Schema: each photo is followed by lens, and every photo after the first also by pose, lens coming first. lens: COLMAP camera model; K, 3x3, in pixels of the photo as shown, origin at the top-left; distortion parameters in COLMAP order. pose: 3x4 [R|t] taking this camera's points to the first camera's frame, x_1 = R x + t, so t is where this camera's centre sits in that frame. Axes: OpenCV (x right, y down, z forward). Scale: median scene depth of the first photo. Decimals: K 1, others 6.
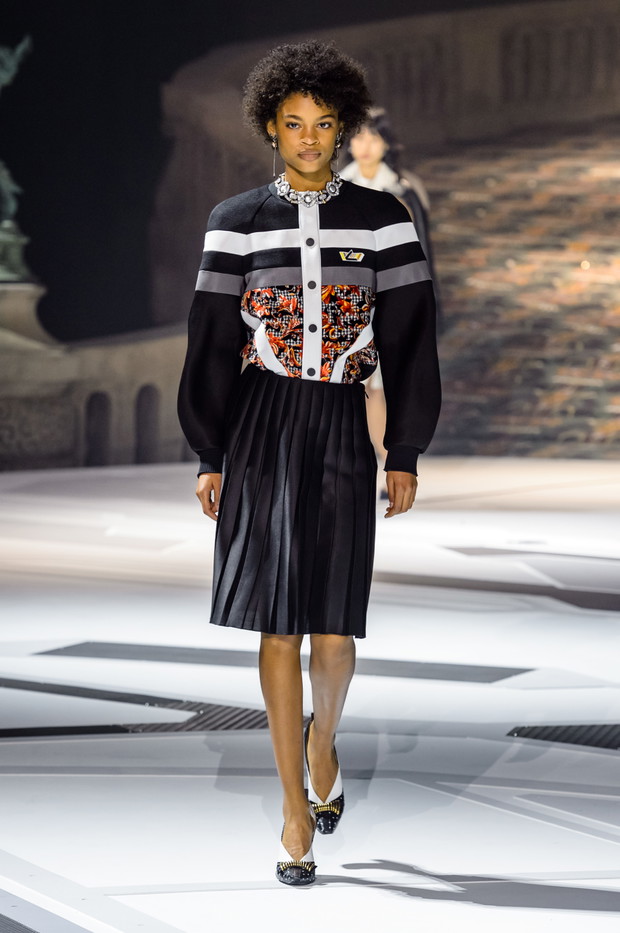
lens RADIAL K [[4733.7, 0, 264.7], [0, 4733.7, 469.2], [0, 0, 1]] dist [0.886992, 3.241386]
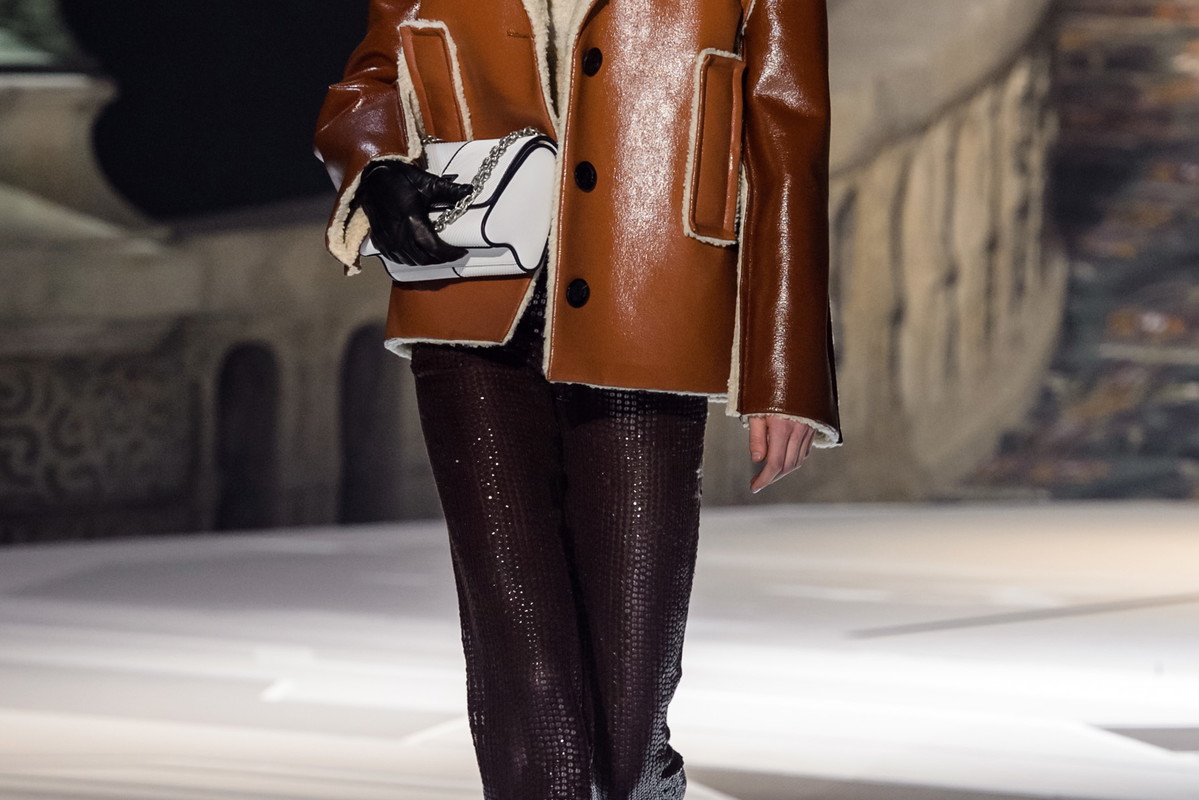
lens RADIAL K [[7559.3, 0, 463.4], [0, 7559.3, 513.5], [0, 0, 1]] dist [1.093855, 35.775980]
pose [[0.999626, -0.004416, -0.026992, 0.000282], [0.004209, 0.999961, -0.007702, 0.003055], [0.027025, 0.007585, 0.999606, 0.356794]]
